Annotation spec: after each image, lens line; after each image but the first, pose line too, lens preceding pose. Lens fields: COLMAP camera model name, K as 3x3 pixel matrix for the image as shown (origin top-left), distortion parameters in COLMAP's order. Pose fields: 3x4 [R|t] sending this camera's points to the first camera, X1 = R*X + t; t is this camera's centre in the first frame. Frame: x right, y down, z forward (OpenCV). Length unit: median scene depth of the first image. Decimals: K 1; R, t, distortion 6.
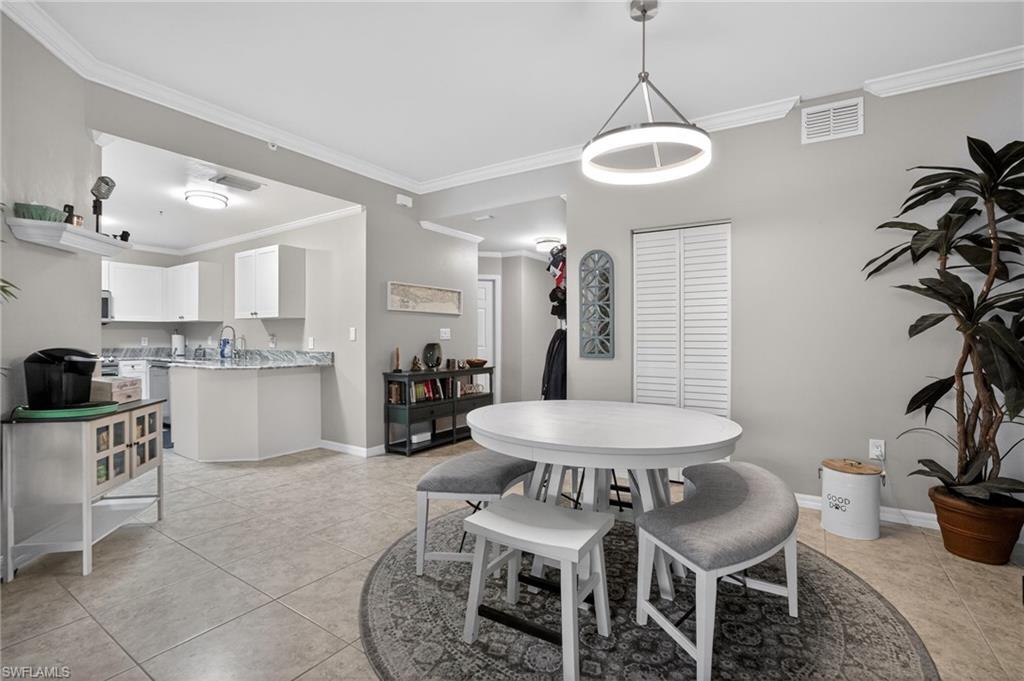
lens RADIAL K [[482.4, 0, 510.9], [0, 482.4, 338.5], [0, 0, 1]] dist [-0.057139, 0.016626]
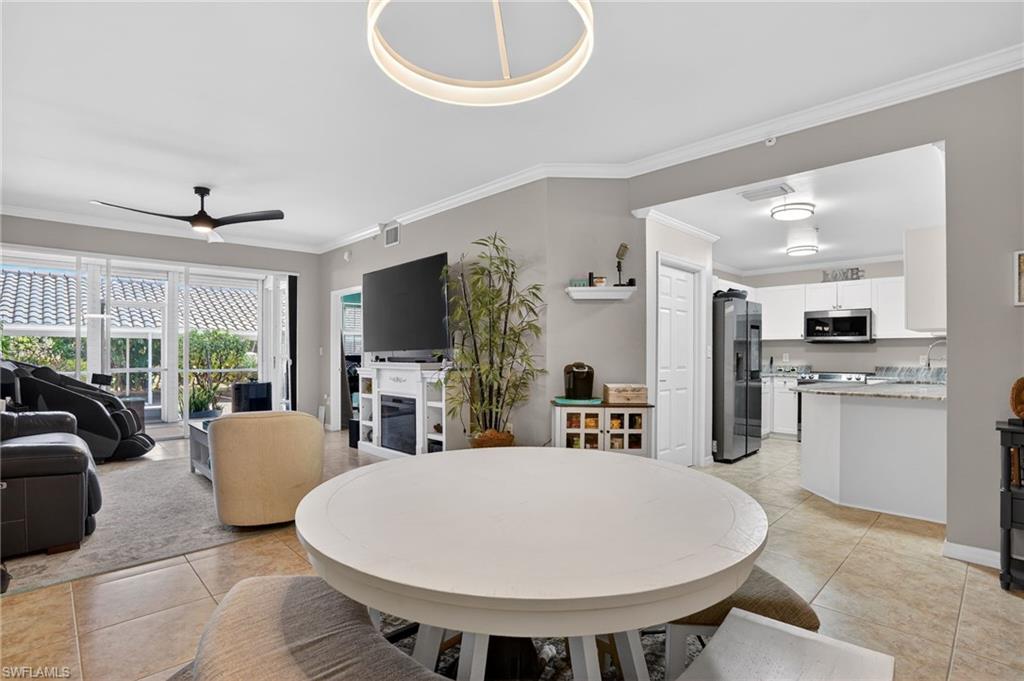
lens RADIAL K [[482.4, 0, 483.3], [0, 482.4, 353.3], [0, 0, 1]] dist [-0.057139, 0.016626]
pose [[-0.233560, -0.000564, -0.972342, 0.300931], [-0.004281, 0.999991, 0.000448, -0.003919], [0.972333, 0.004267, -0.233560, 0.423139]]
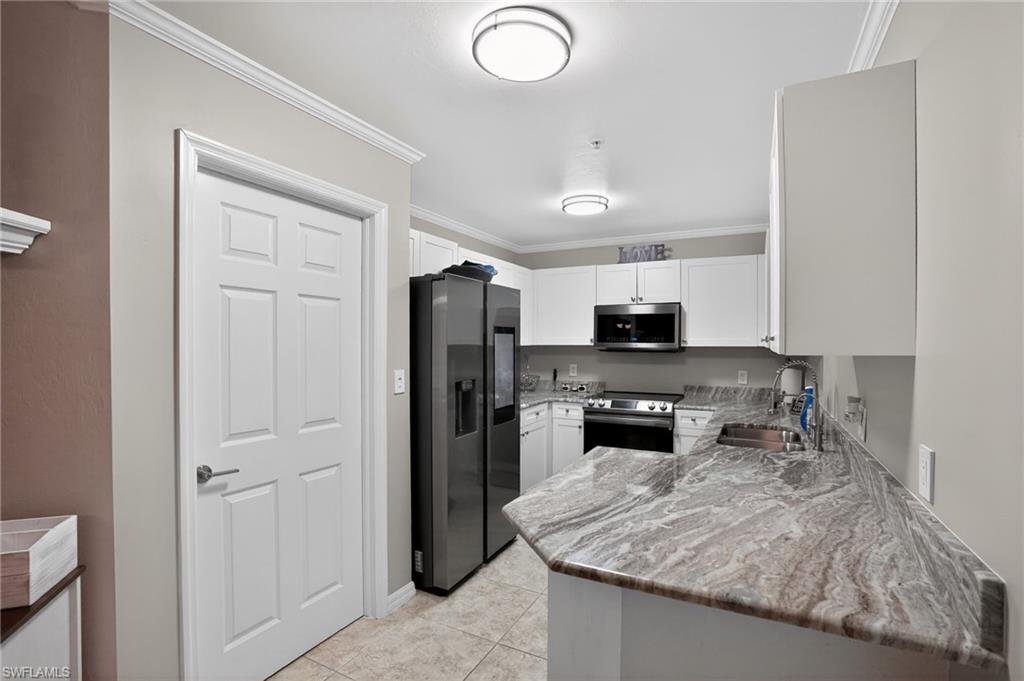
lens RADIAL K [[482.4, 0, 486.8], [0, 482.4, 348.3], [0, 0, 1]] dist [-0.057139, 0.016626]
pose [[0.080227, 0.008378, -0.996741, -0.186743], [-0.002025, 0.999964, 0.008242, -0.040532], [0.996775, 0.001358, 0.080241, 0.657419]]
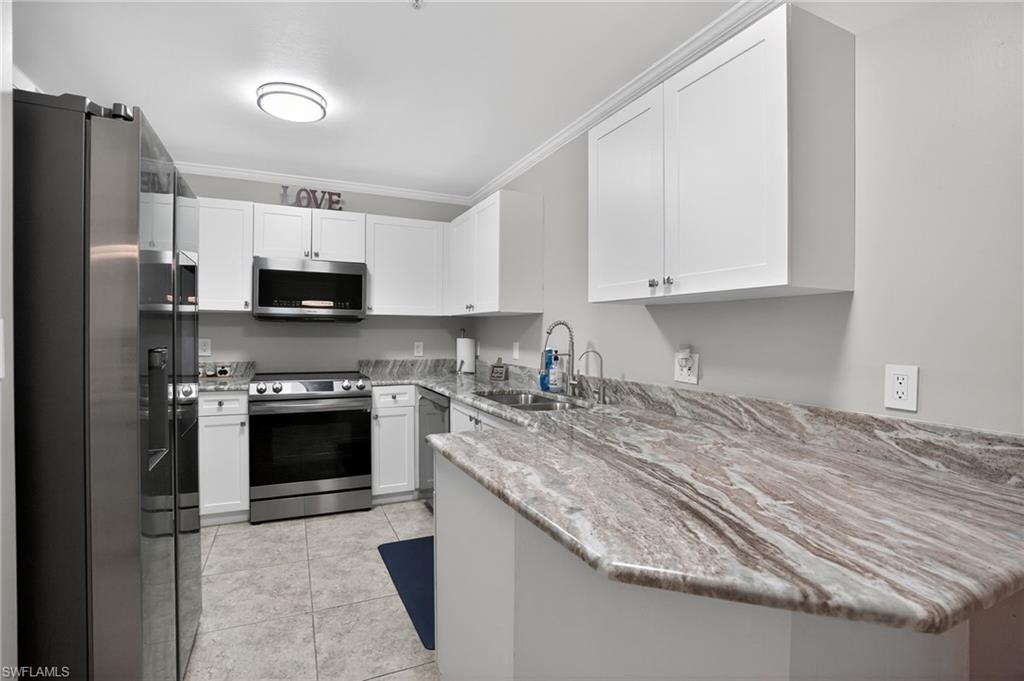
lens RADIAL K [[482.4, 0, 507.9], [0, 482.4, 336.0], [0, 0, 1]] dist [-0.057139, 0.016626]
pose [[0.857609, 0.007289, -0.514251, -0.394702], [-0.007943, 0.999968, 0.000928, -0.013019], [0.514241, 0.003289, 0.857639, 0.571656]]
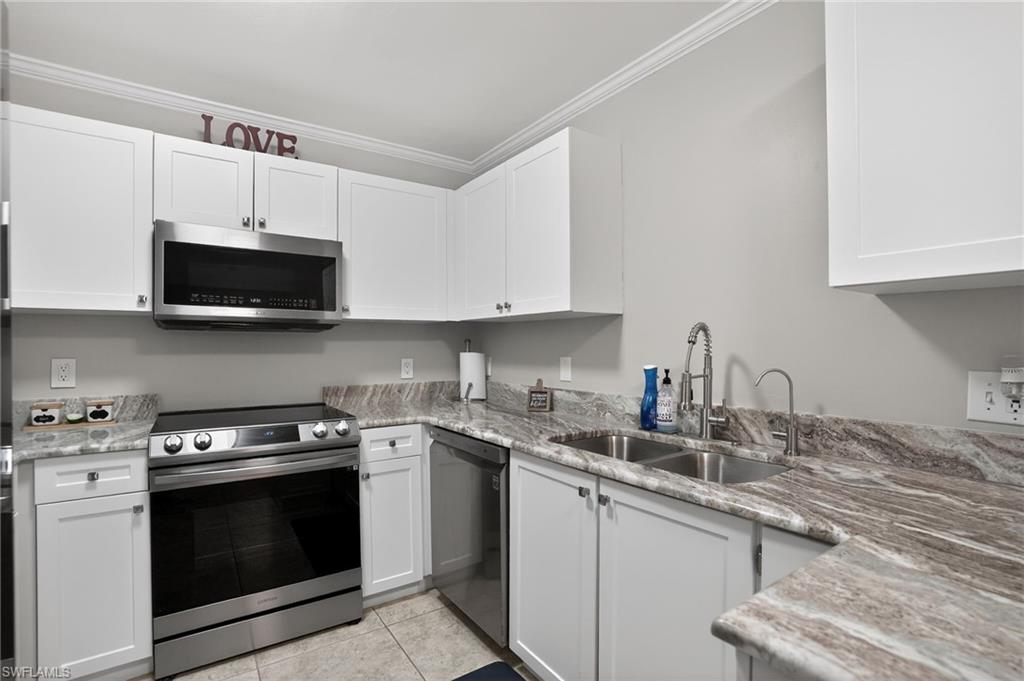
lens RADIAL K [[482.4, 0, 515.2], [0, 482.4, 347.3], [0, 0, 1]] dist [-0.057139, 0.016626]
pose [[0.935242, -0.004482, -0.353981, -0.577980], [0.003693, 0.999989, -0.002905, -0.012482], [0.353990, 0.001409, 0.935248, 0.674545]]
